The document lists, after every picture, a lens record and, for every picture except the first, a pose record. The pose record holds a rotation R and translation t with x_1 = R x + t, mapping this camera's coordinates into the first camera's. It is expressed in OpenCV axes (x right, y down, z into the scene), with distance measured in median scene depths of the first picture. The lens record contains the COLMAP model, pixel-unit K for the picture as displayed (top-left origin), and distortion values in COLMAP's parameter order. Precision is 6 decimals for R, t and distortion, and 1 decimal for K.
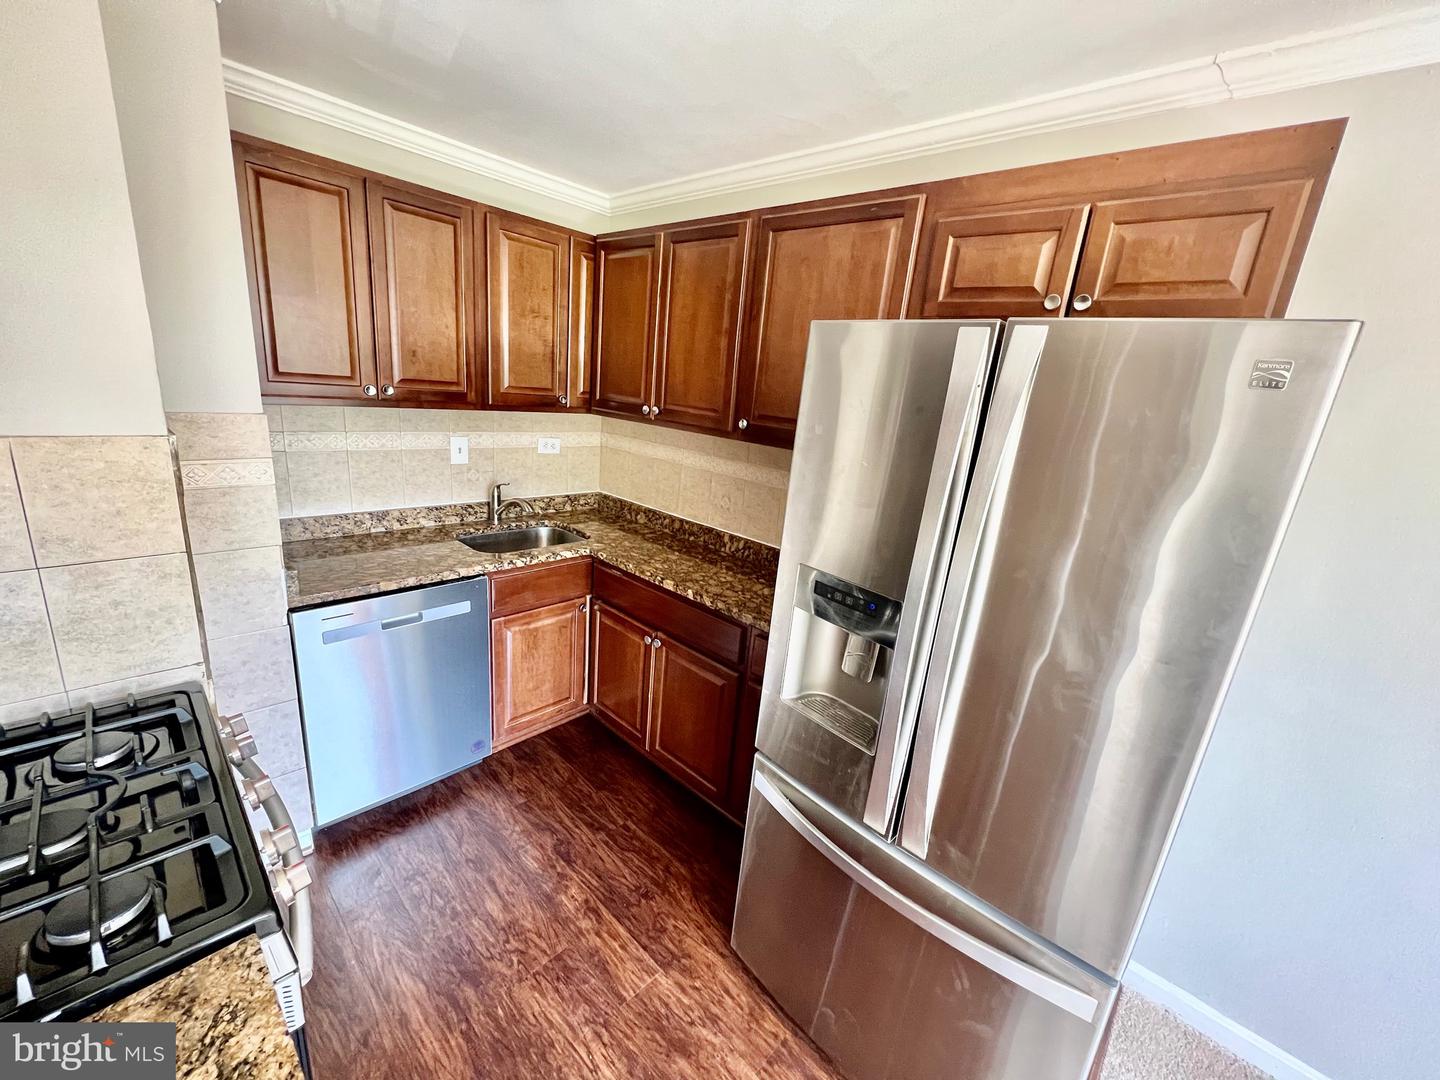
lens RADIAL K [[575.2, 0, 724.7], [0, 575.2, 541.2], [0, 0, 1]] dist [-0.001436, -0.000016]
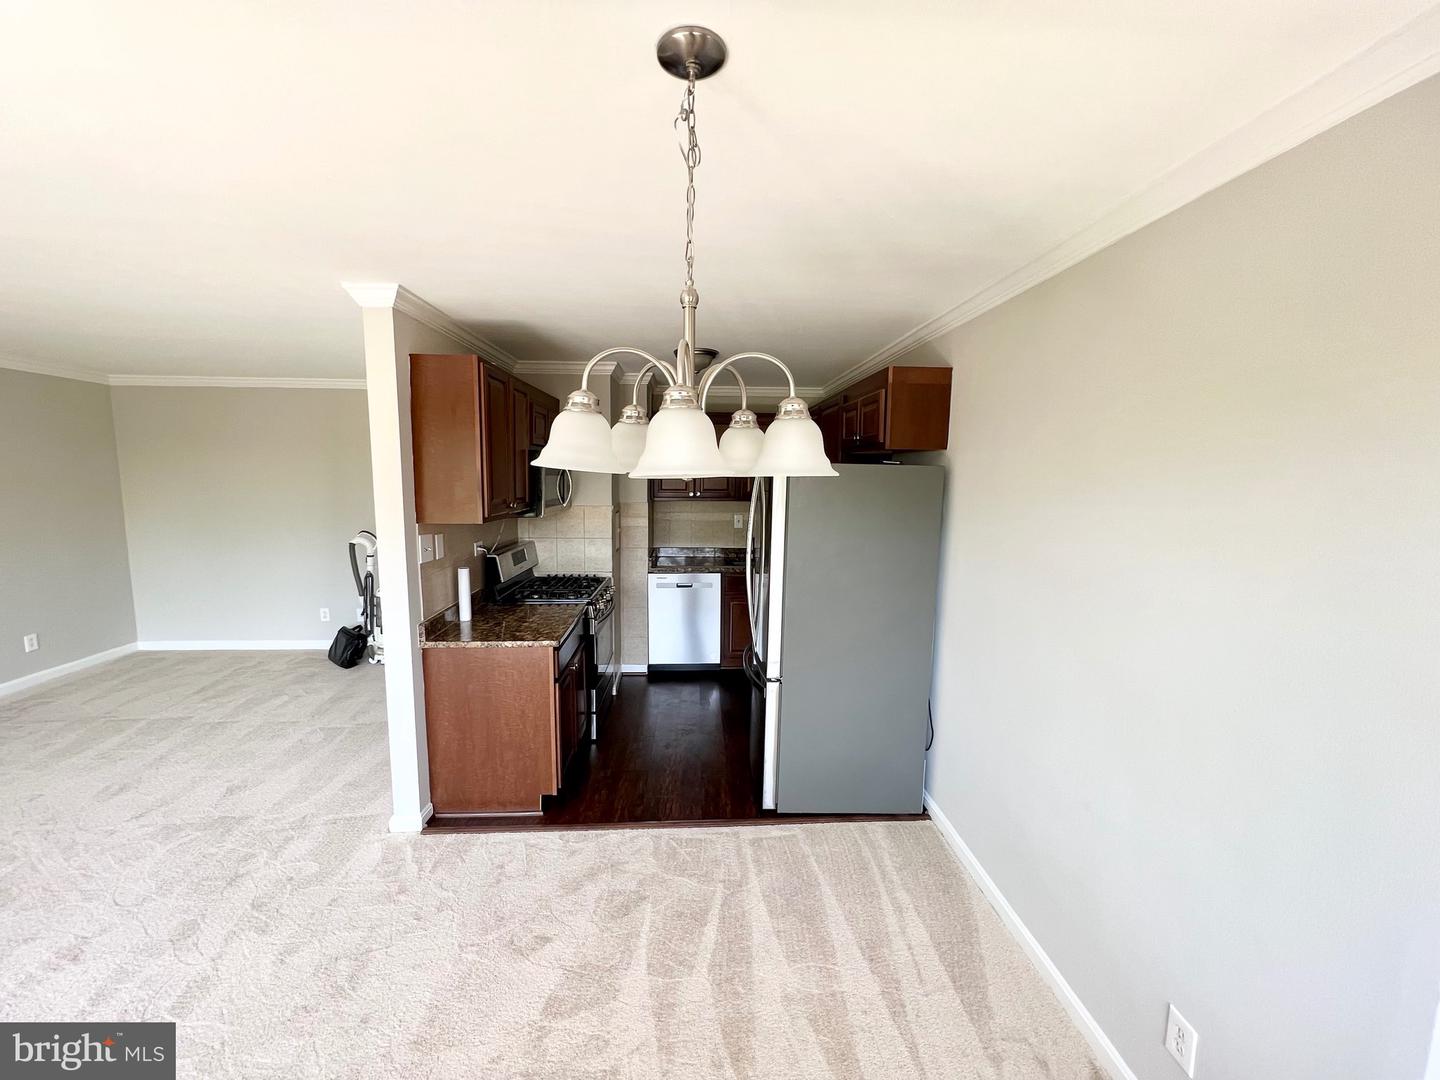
lens RADIAL K [[575.2, 0, 724.7], [0, 575.2, 541.2], [0, 0, 1]] dist [-0.001436, -0.000016]
pose [[0.714378, 0.002594, -0.699755, 1.186385], [-0.132939, 0.982285, -0.132075, 0.238798], [0.687016, 0.187377, 0.702068, -0.591060]]
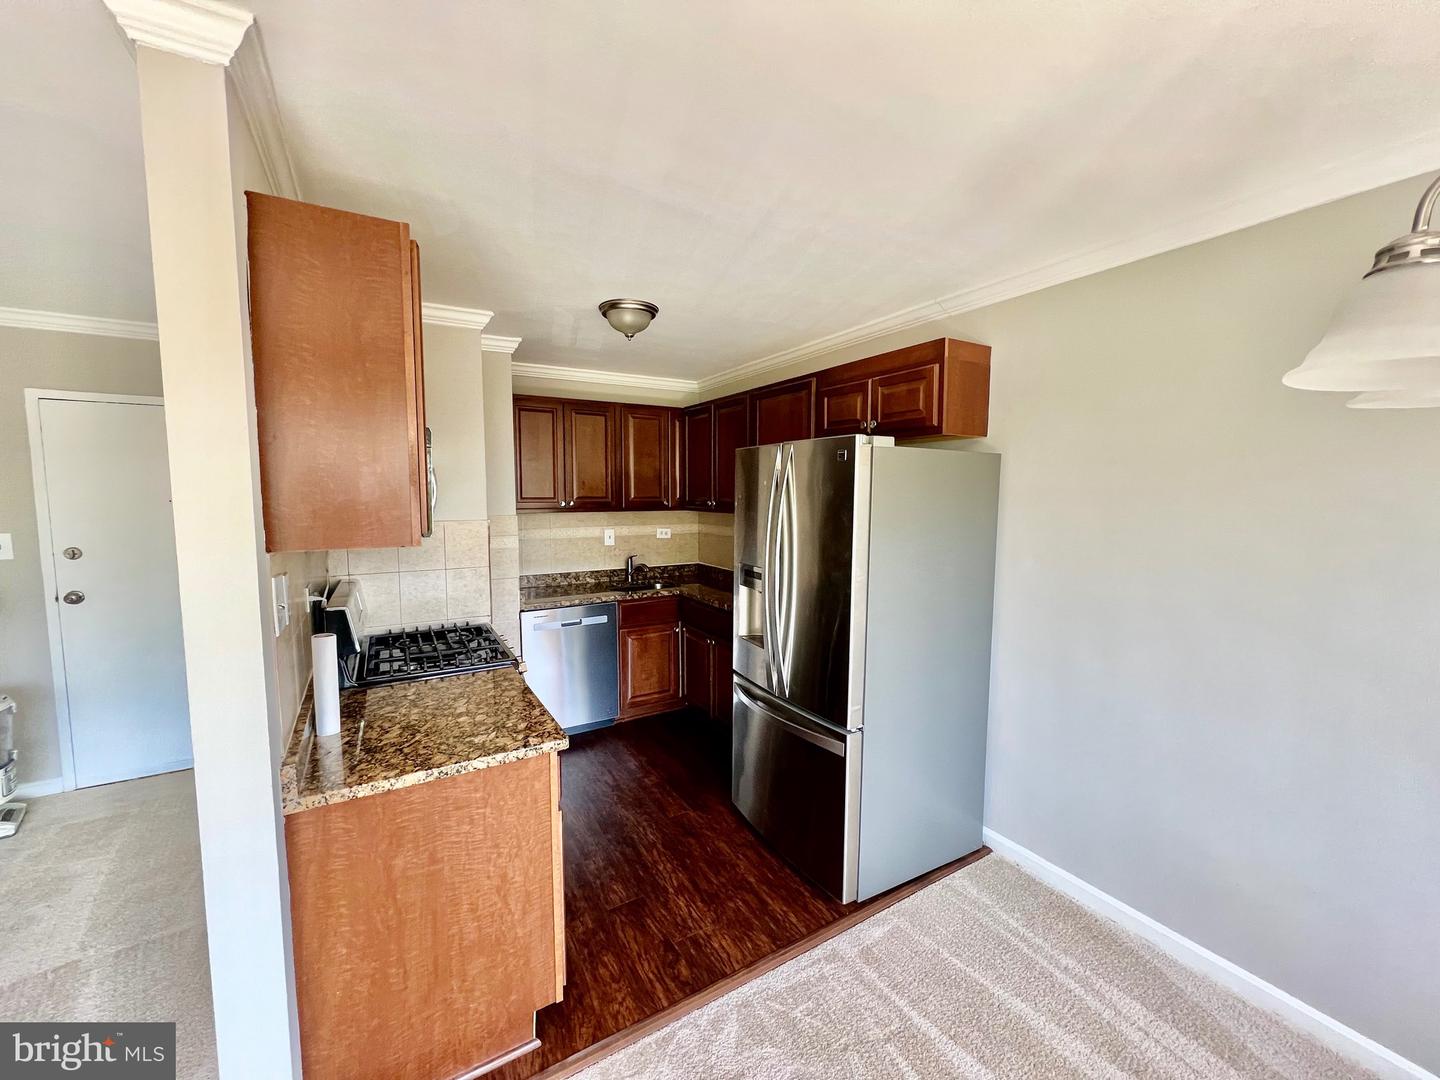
lens RADIAL K [[578.7, 0, 725.0], [0, 578.7, 544.8], [0, 0, 1]] dist [0.002003, 0.000238]
pose [[0.955778, -0.063642, -0.287120, 0.430403], [0.008398, 0.981812, -0.189668, 0.233171], [0.293969, 0.178869, 0.938929, -0.603284]]
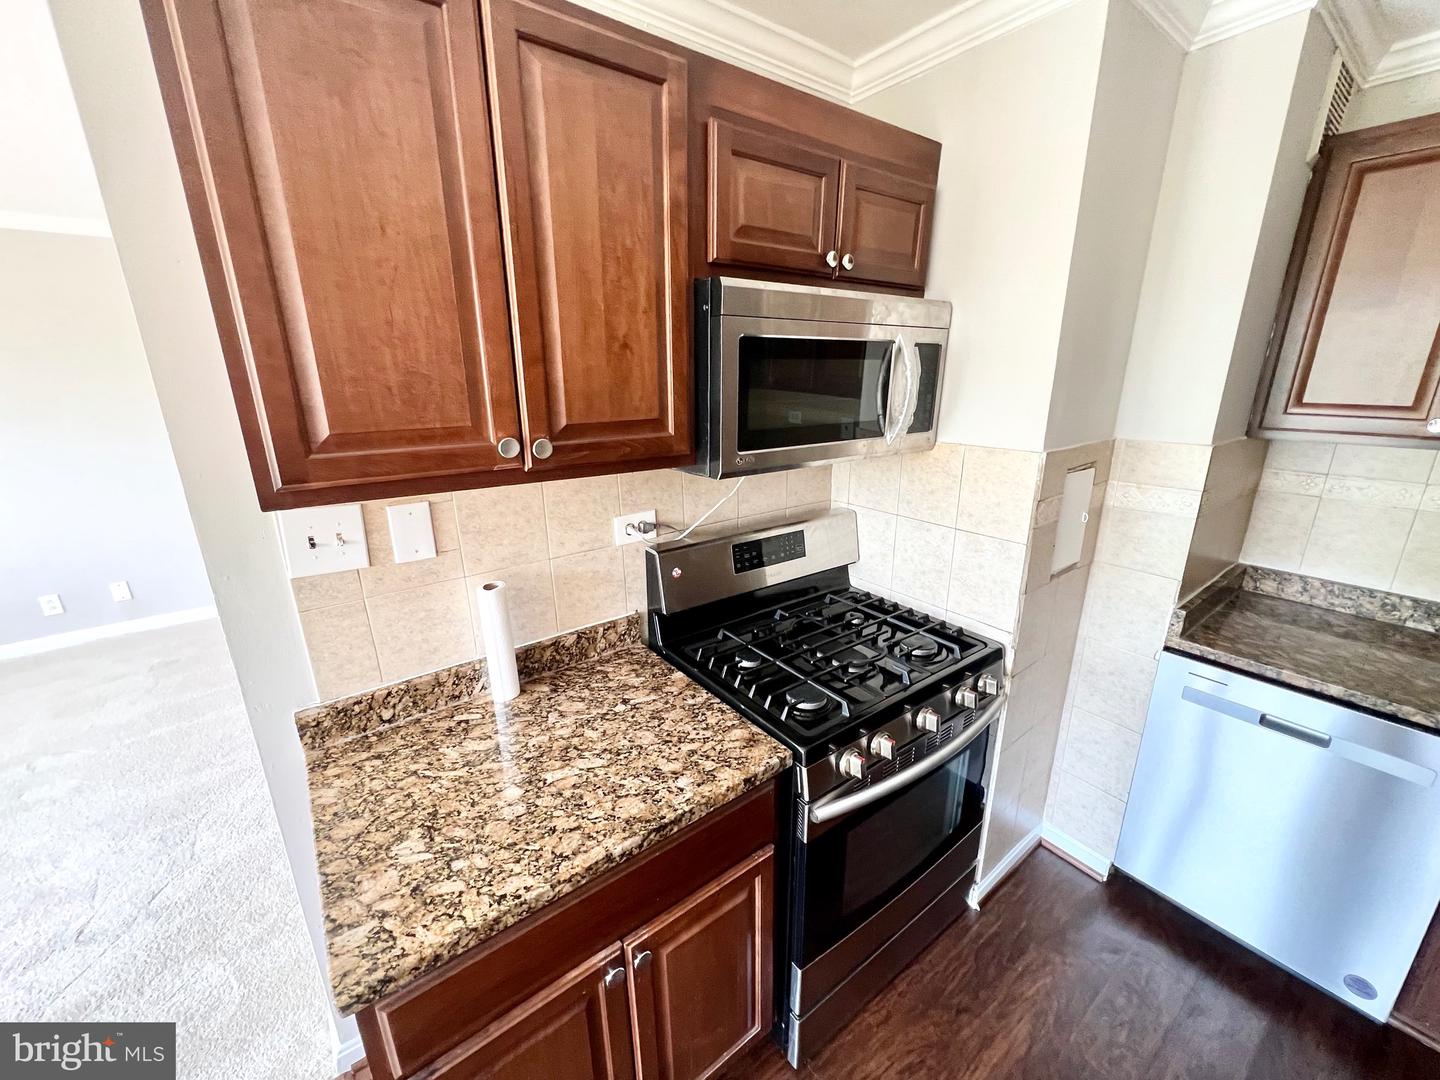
lens RADIAL K [[575.2, 0, 724.7], [0, 575.2, 541.2], [0, 0, 1]] dist [-0.001436, -0.000016]
pose [[-0.176470, 0.196301, -0.964533, 0.220096], [-0.270291, 0.932578, 0.239250, -0.063205], [0.946468, 0.302925, -0.111514, 0.295235]]
